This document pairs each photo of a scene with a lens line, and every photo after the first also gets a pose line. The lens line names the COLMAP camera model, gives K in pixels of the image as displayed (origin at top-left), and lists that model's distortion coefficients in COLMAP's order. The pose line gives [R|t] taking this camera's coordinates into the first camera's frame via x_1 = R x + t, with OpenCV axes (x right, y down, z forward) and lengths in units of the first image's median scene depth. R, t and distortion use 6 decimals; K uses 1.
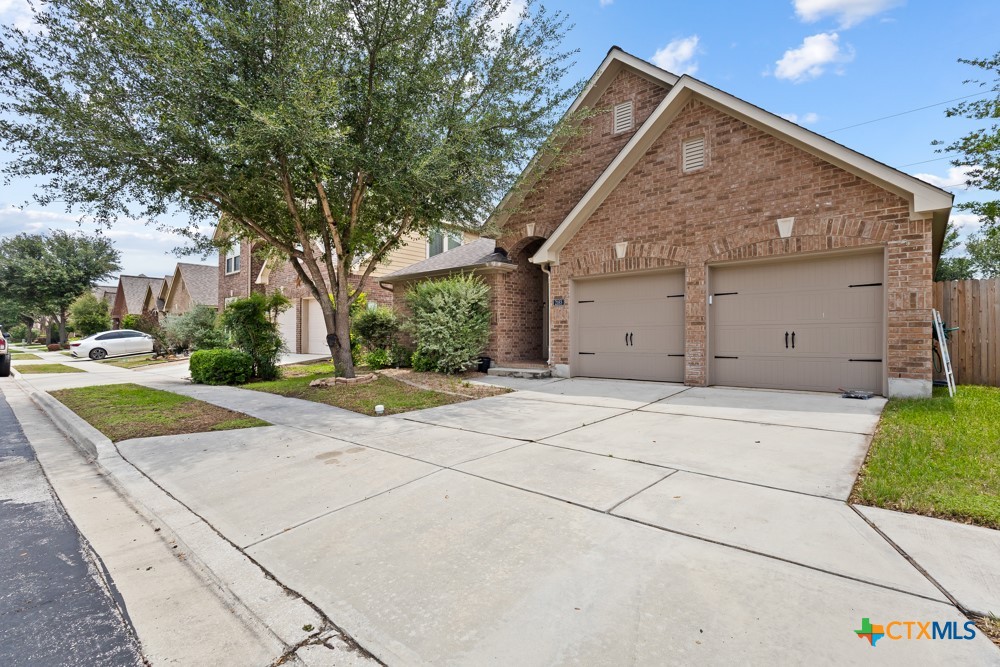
lens RADIAL K [[490.3, 0, 496.0], [0, 490.3, 332.2], [0, 0, 1]] dist [0.001357, 0.000205]
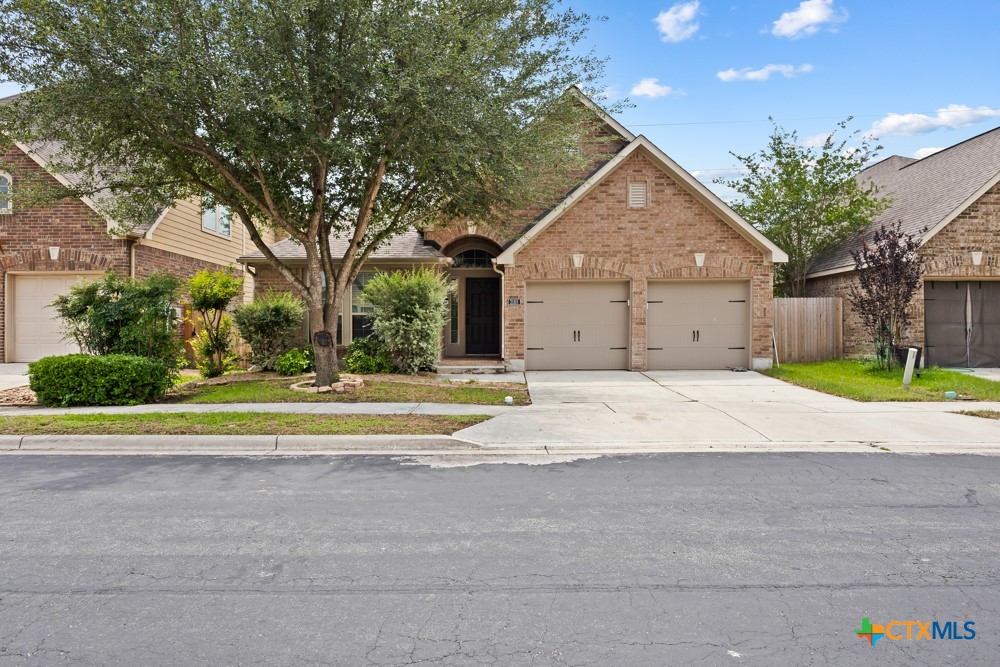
lens RADIAL K [[686.4, 0, 502.0], [0, 686.4, 335.4], [0, 0, 1]] dist [-0.003752, 0.000016]
pose [[0.735824, -0.002242, 0.677169, -1.082417], [-0.004273, 0.999959, 0.007955, 0.000604], [-0.677159, -0.008747, 0.735785, -0.103607]]
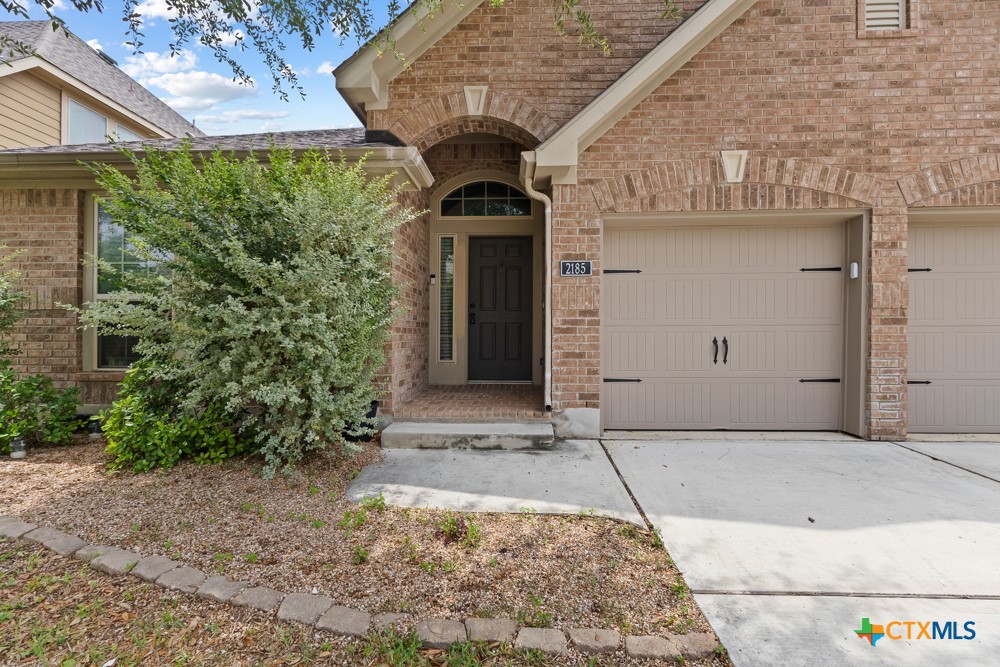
lens RADIAL K [[464.3, 0, 497.5], [0, 464.3, 332.8], [0, 0, 1]] dist [0.002930, -0.000805]
pose [[0.766081, 0.005159, 0.642723, -0.231512], [-0.006521, 0.999979, -0.000253, -0.002502], [-0.642711, -0.003997, 0.766098, 0.863826]]
